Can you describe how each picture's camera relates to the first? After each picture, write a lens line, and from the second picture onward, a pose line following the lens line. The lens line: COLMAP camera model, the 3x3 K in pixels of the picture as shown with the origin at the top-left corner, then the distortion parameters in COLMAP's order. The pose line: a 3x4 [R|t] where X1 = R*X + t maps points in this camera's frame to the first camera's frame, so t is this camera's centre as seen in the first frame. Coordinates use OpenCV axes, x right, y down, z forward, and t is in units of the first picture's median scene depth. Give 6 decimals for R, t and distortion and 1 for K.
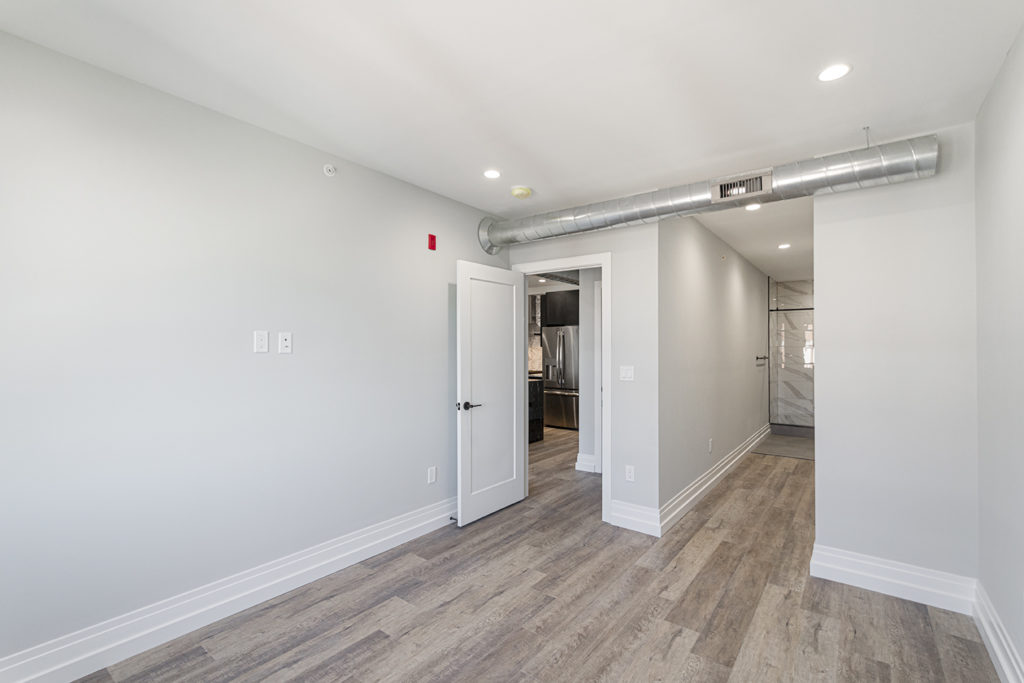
lens RADIAL K [[462.8, 0, 517.4], [0, 462.8, 345.5], [0, 0, 1]] dist [0.002489, 0.000649]
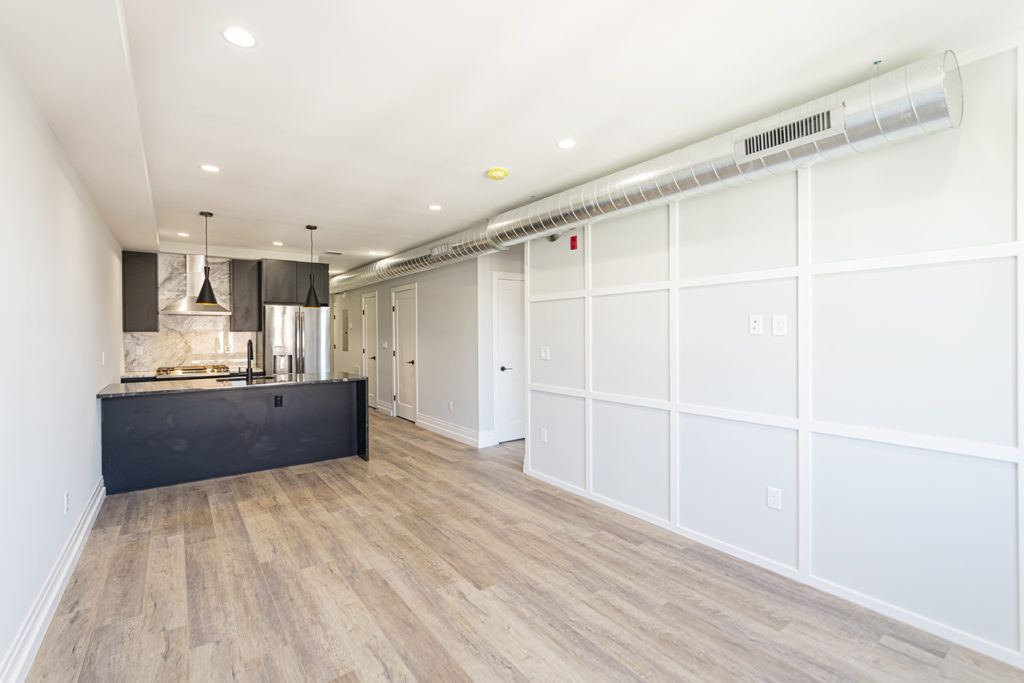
lens RADIAL K [[458.4, 0, 509.2], [0, 458.4, 334.5], [0, 0, 1]] dist [-0.000991, 0.000072]
pose [[0.288903, -0.016861, 0.957210, -0.546555], [0.002757, 0.999855, 0.016780, -0.003483], [-0.957354, -0.002209, 0.288908, 0.411353]]
